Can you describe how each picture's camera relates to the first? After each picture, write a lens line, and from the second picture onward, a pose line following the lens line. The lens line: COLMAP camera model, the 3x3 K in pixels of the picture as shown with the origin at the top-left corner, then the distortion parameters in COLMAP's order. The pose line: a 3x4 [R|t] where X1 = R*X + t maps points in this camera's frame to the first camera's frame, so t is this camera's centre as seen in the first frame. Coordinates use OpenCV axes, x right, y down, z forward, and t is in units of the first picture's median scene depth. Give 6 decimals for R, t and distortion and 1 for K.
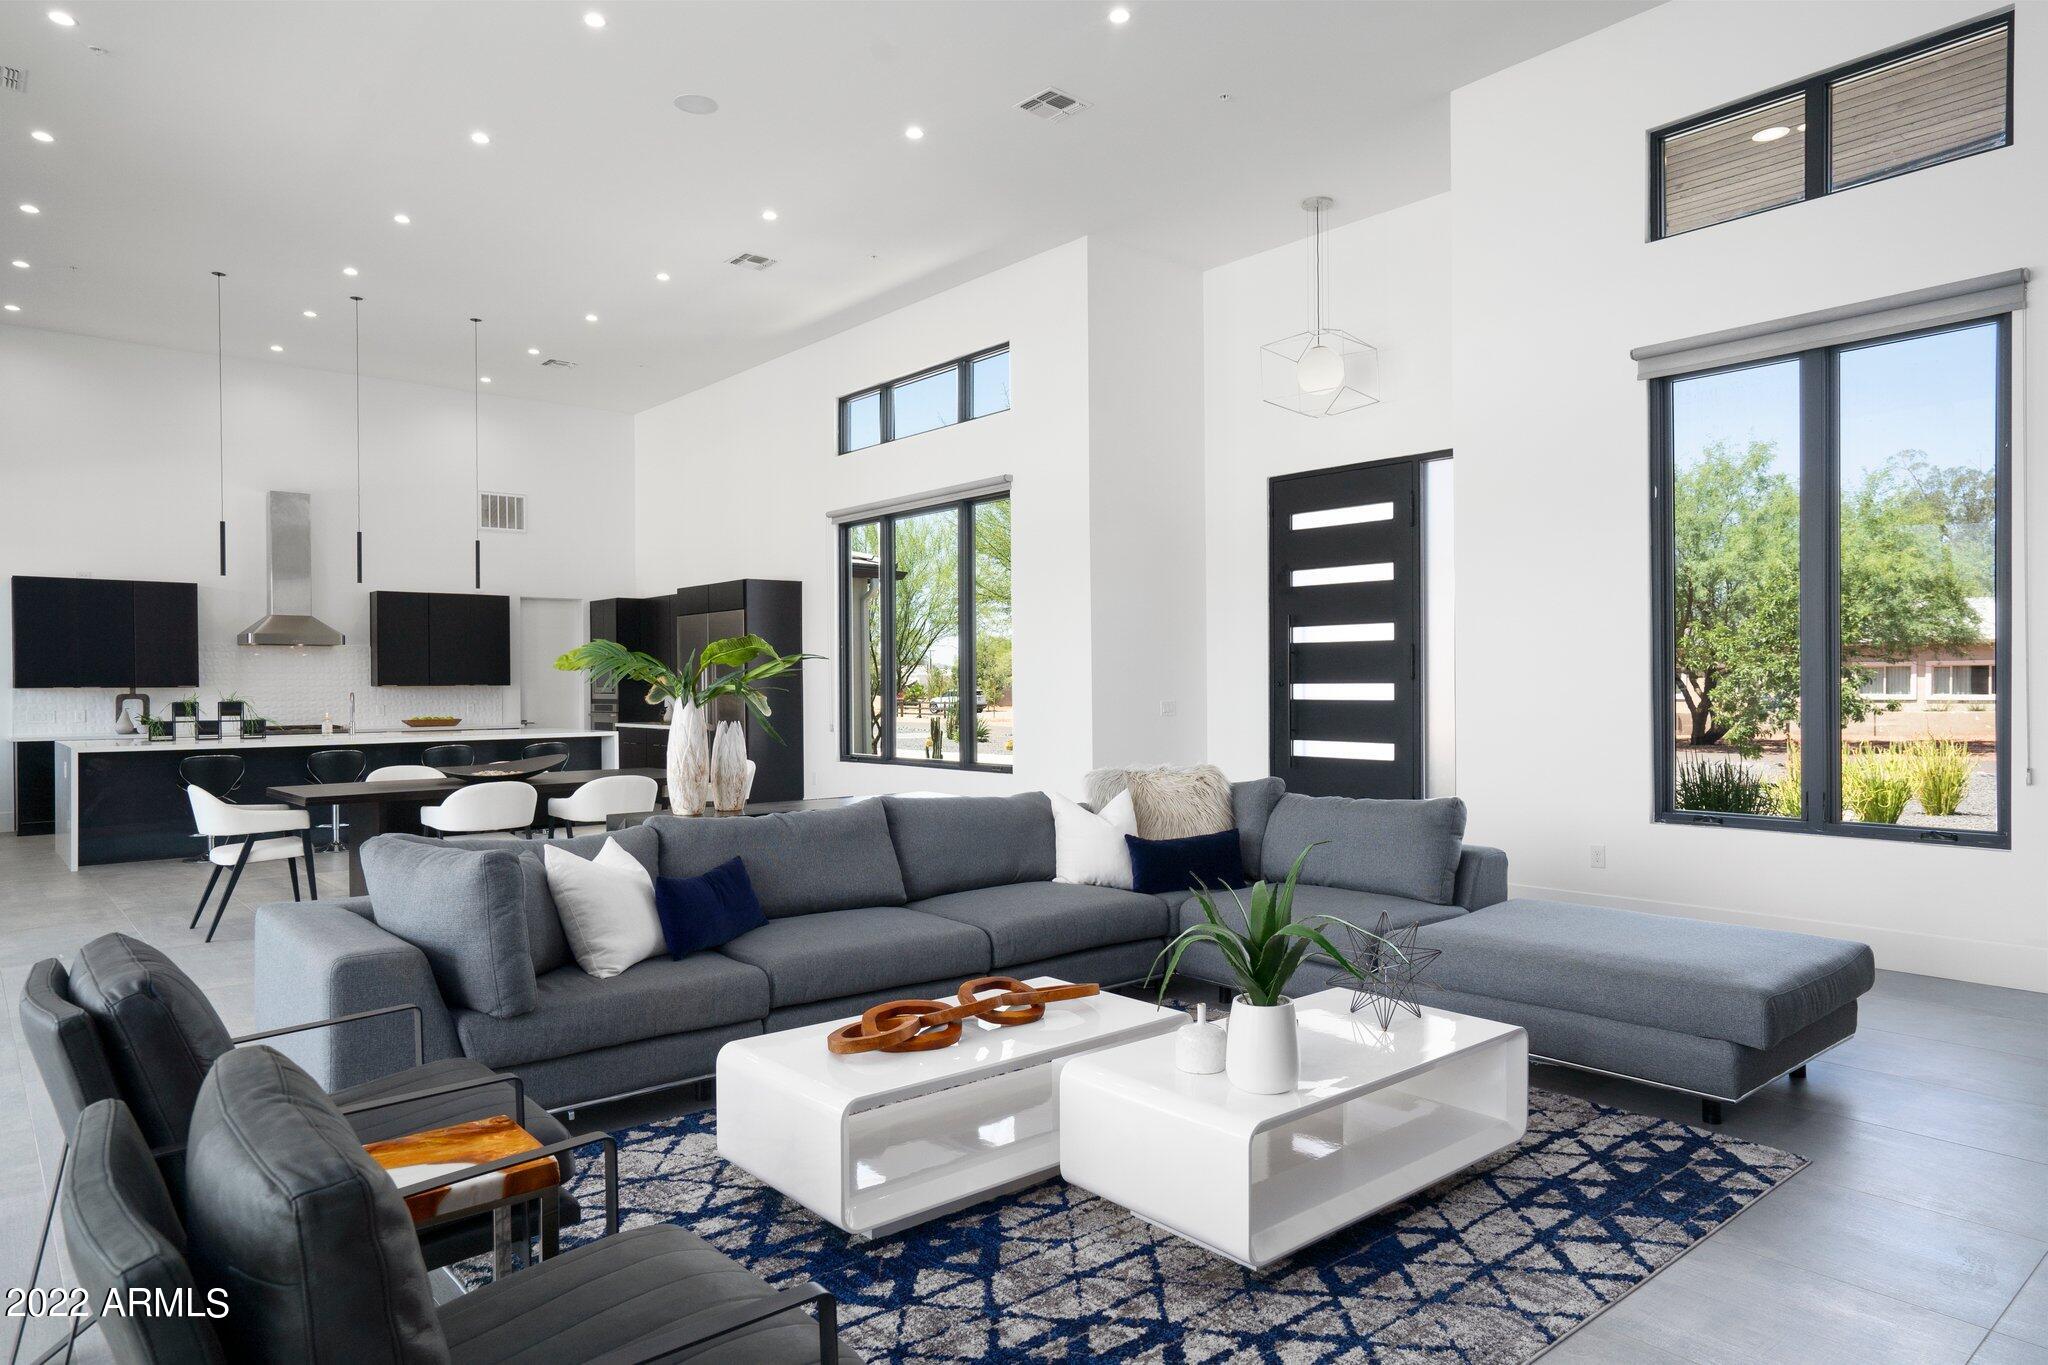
lens RADIAL K [[1254.7, 0, 1024.0], [0, 1254.7, 682.5], [0, 0, 1]] dist [-0.000704, -0.000265]
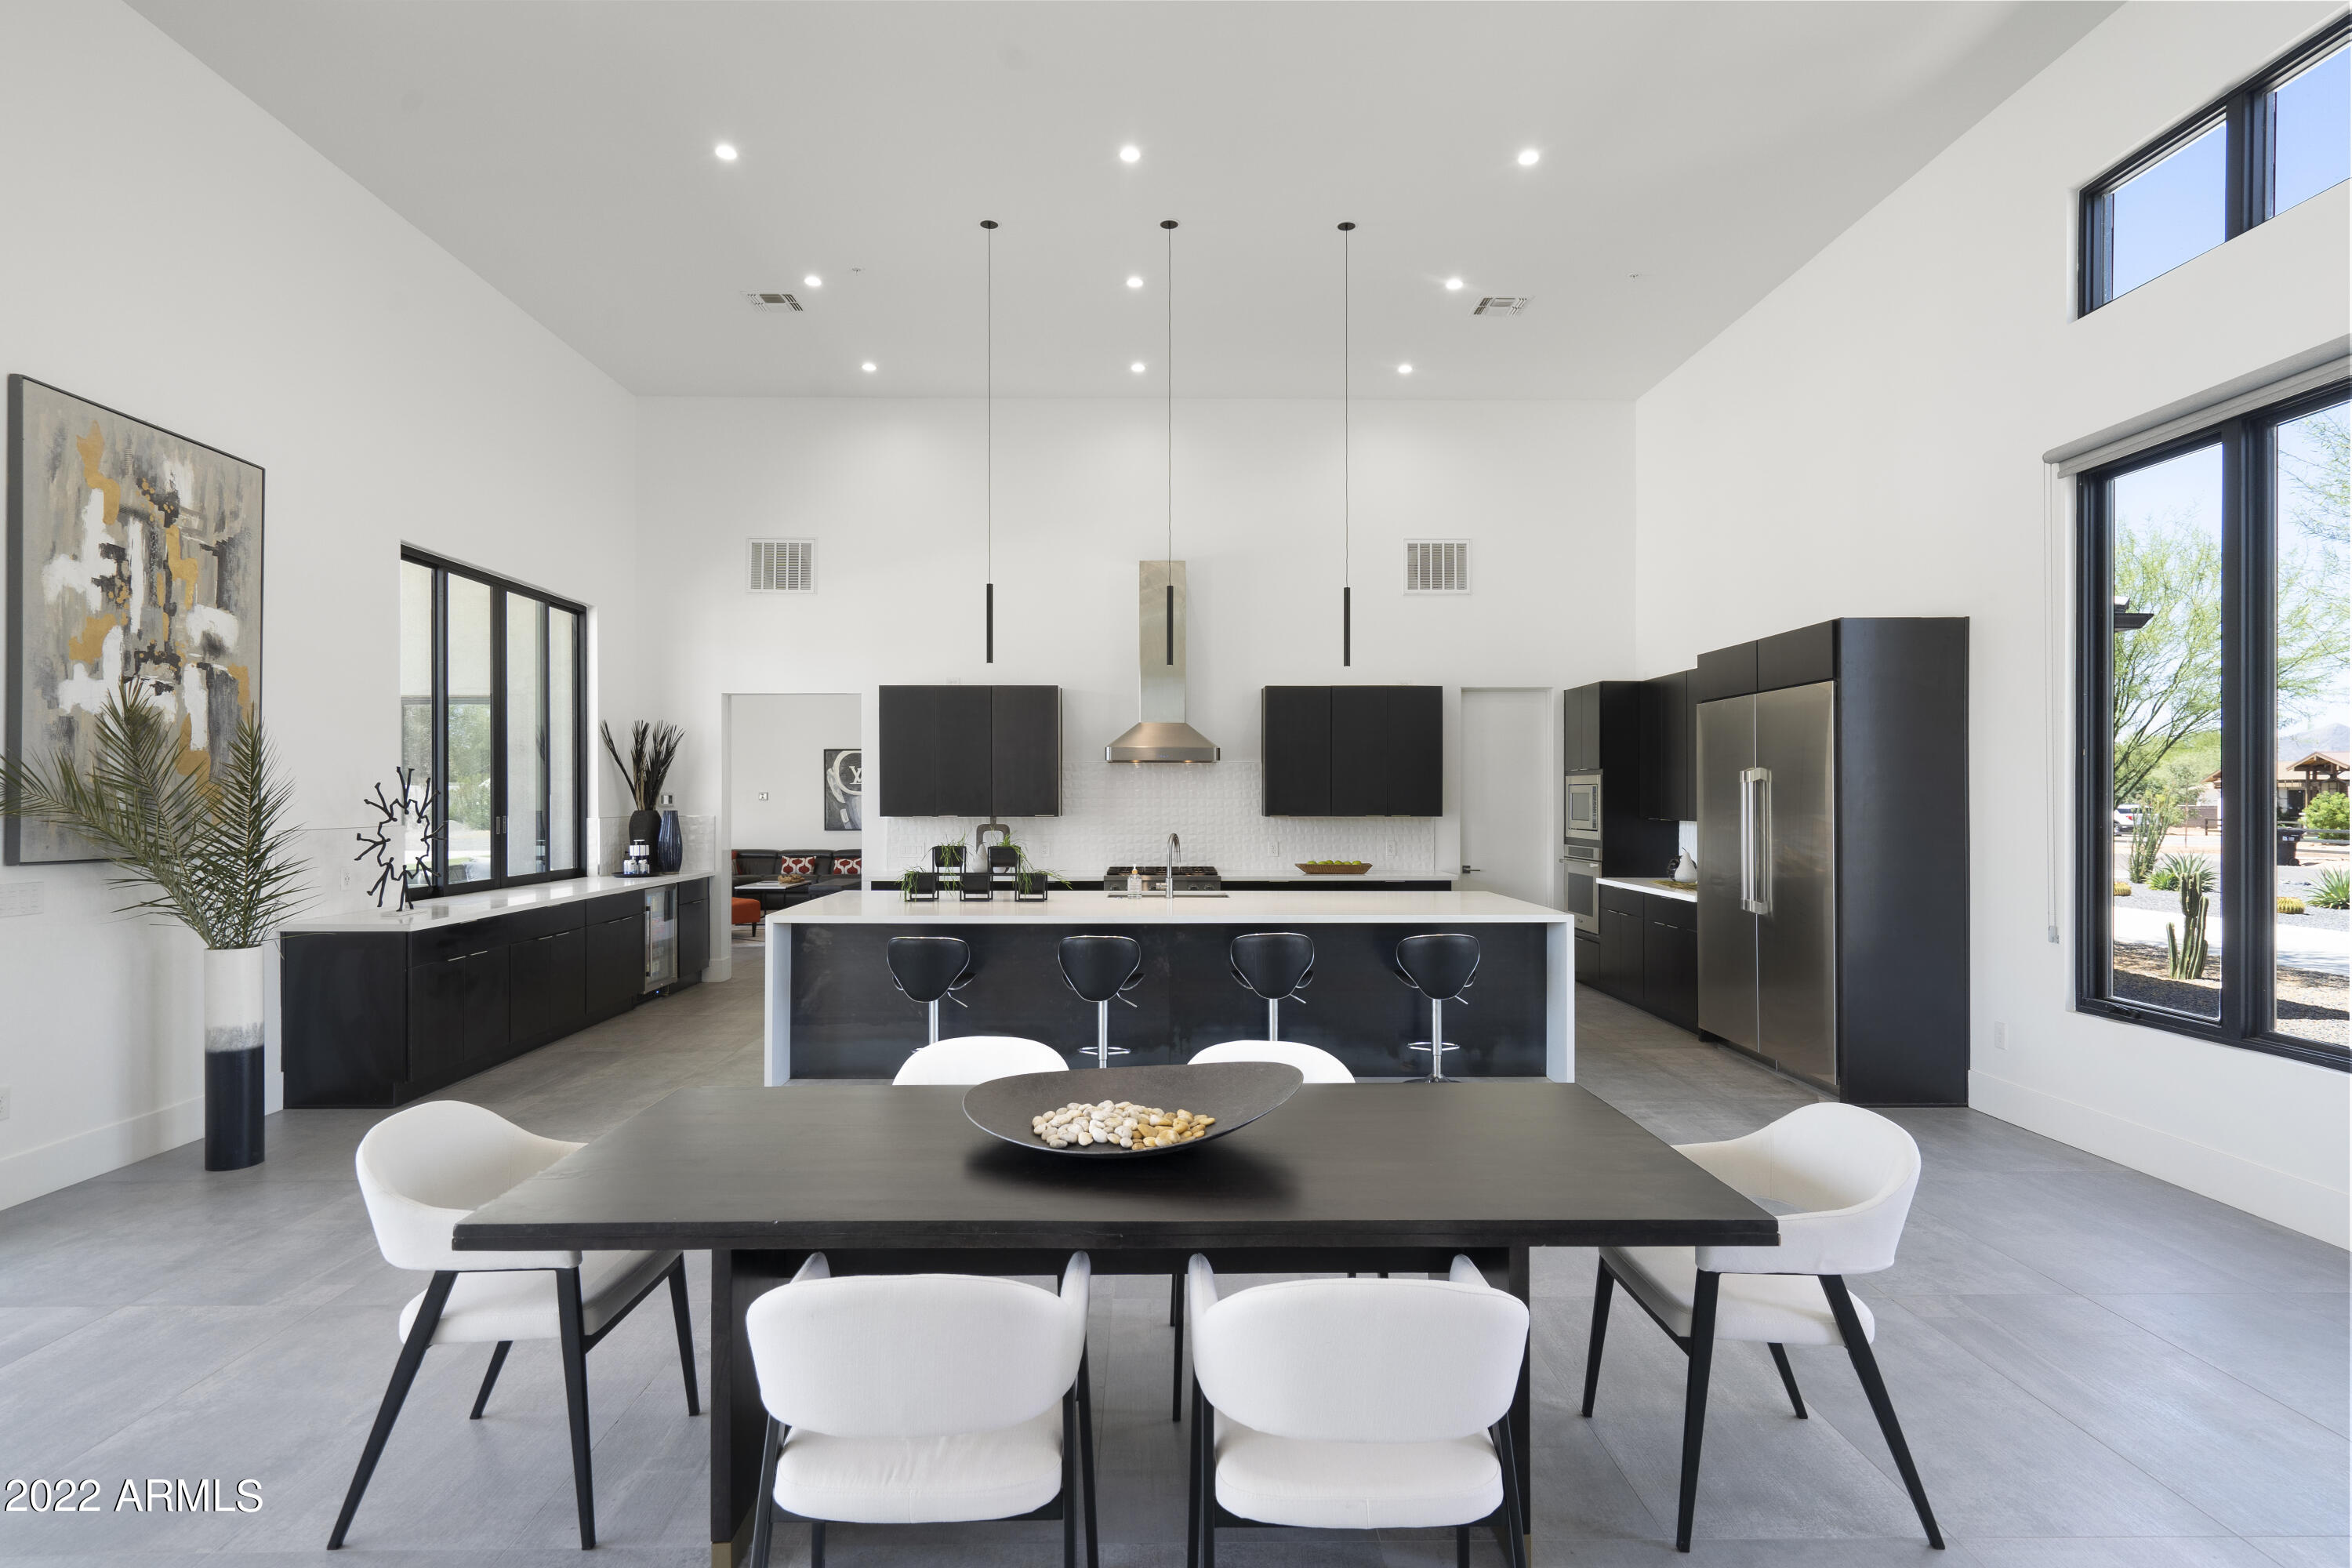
lens RADIAL K [[1194.6, 0, 1176.0], [0, 1194.6, 784.0], [0, 0, 1]] dist [0.014829, 0.000090]
pose [[0.765948, 0.000975, -0.642901, -0.110850], [-0.004388, 0.999983, -0.003711, -0.013477], [0.642887, 0.005663, 0.765940, 0.442537]]
